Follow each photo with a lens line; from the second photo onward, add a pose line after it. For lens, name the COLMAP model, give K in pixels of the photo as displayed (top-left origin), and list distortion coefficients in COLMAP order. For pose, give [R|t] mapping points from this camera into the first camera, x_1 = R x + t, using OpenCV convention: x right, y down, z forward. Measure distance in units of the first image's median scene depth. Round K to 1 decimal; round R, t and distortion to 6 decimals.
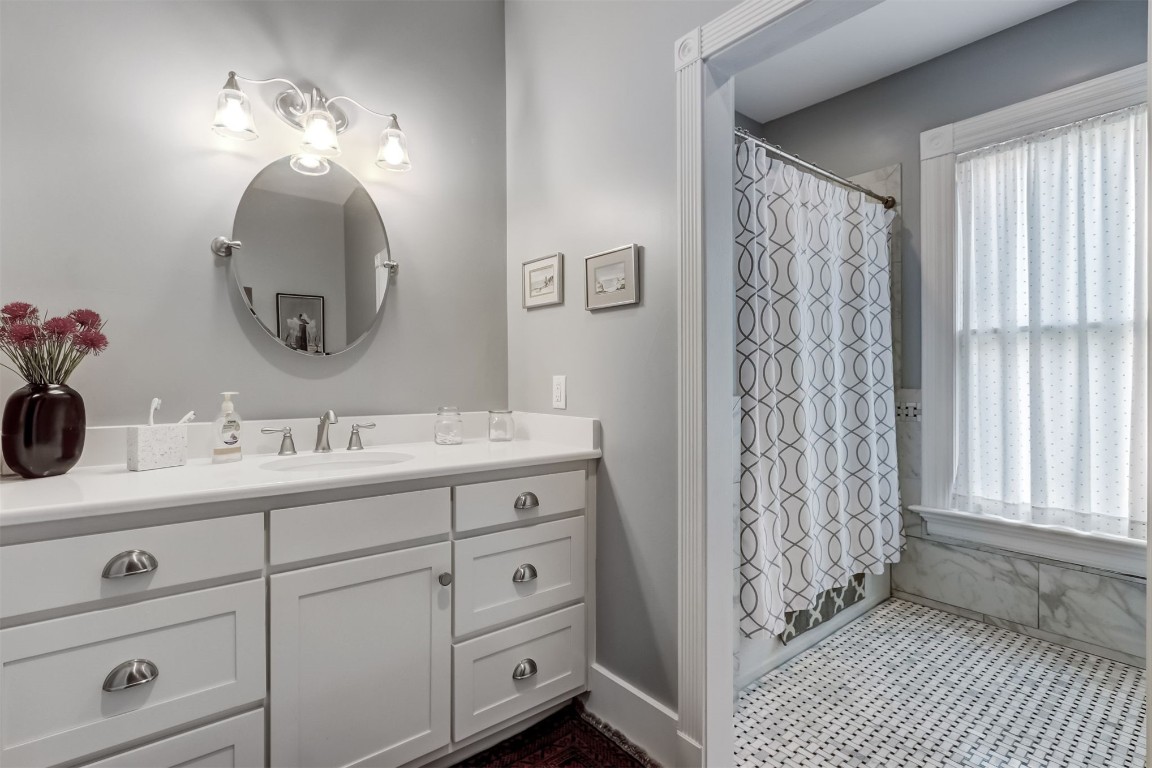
lens RADIAL K [[535.0, 0, 576.8], [0, 535.0, 382.8], [0, 0, 1]] dist [-0.007734, 0.005215]
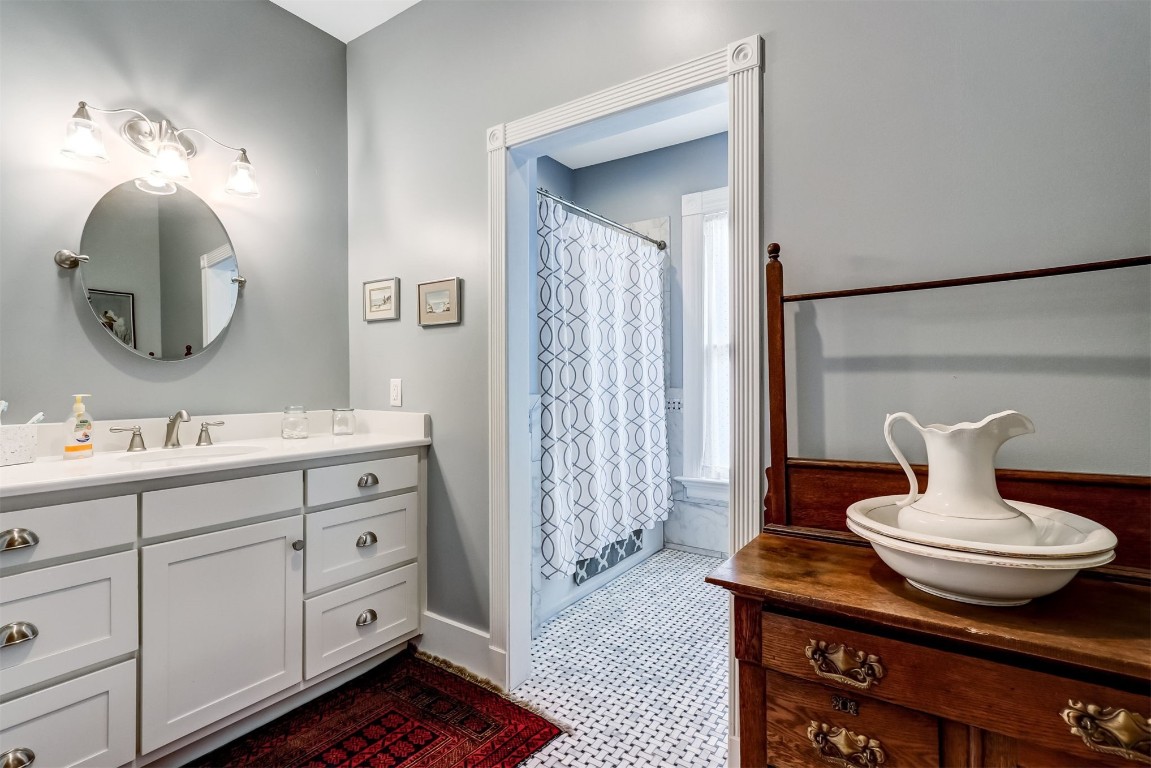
lens RADIAL K [[534.5, 0, 568.5], [0, 534.5, 379.1], [0, 0, 1]] dist [-0.007734, 0.005215]
pose [[0.961707, -0.000474, 0.274079, 0.012373], [0.002579, 0.999970, -0.007322, -0.003006], [-0.274068, 0.007749, 0.961679, -0.286891]]
